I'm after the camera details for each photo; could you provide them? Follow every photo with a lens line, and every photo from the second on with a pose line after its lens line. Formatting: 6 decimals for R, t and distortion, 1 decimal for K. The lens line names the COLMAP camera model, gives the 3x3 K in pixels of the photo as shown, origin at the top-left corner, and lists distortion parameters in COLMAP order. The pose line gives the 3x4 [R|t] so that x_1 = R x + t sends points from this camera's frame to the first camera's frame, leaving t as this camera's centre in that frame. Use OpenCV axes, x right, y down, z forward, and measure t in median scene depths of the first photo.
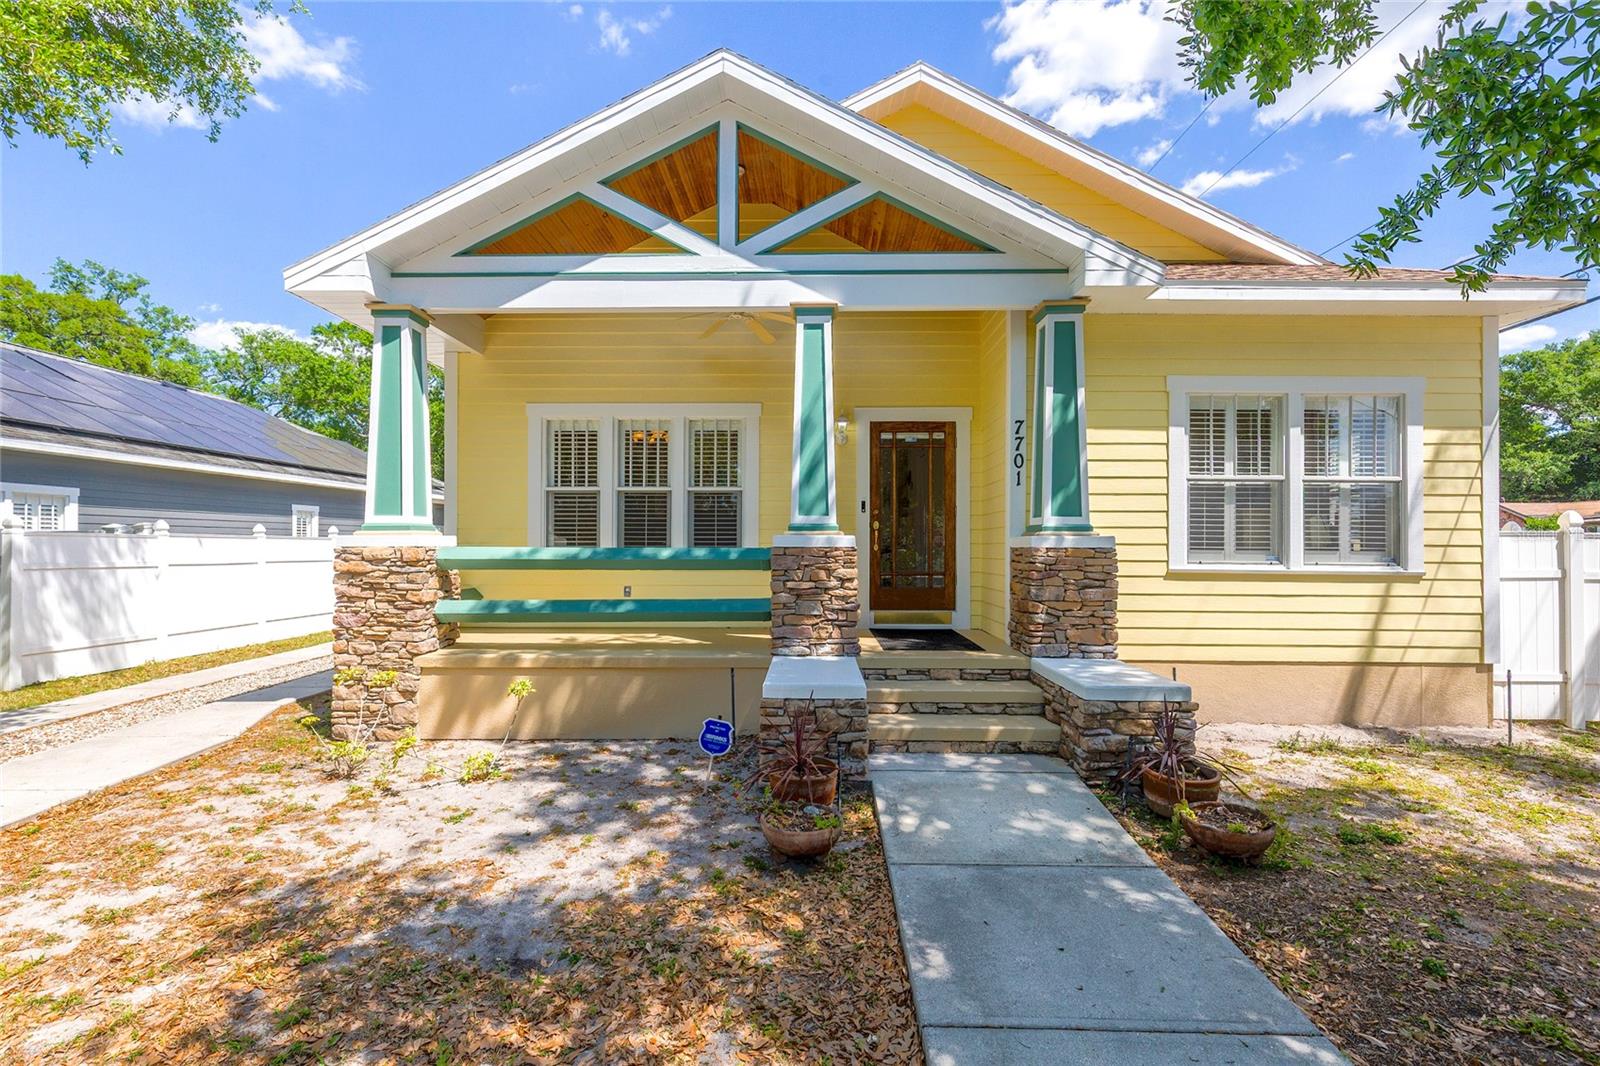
lens RADIAL K [[743.4, 0, 801.4], [0, 743.4, 538.4], [0, 0, 1]] dist [-0.000823, 0.000013]
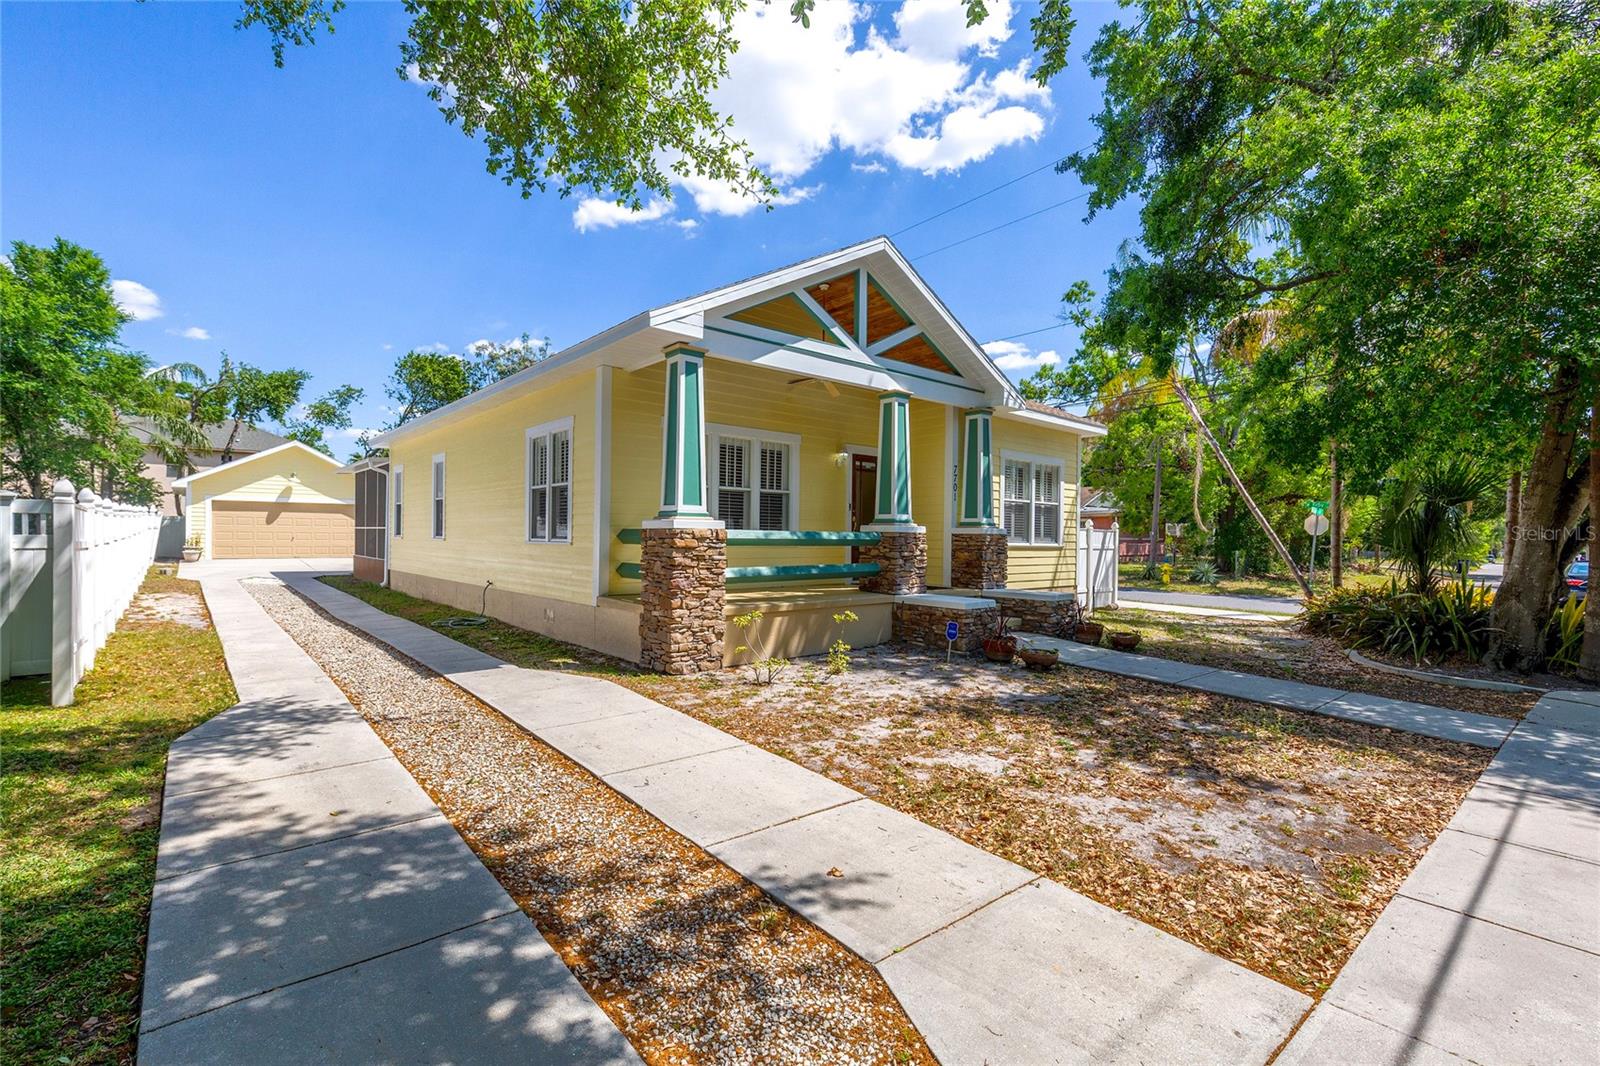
lens RADIAL K [[743.4, 0, 789.5], [0, 743.4, 532.8], [0, 0, 1]] dist [-0.000823, 0.000013]
pose [[0.739770, 0.009909, 0.672786, -1.318012], [-0.016424, 0.999860, 0.003333, 0.011492], [-0.672659, -0.013515, 0.739829, -0.105713]]
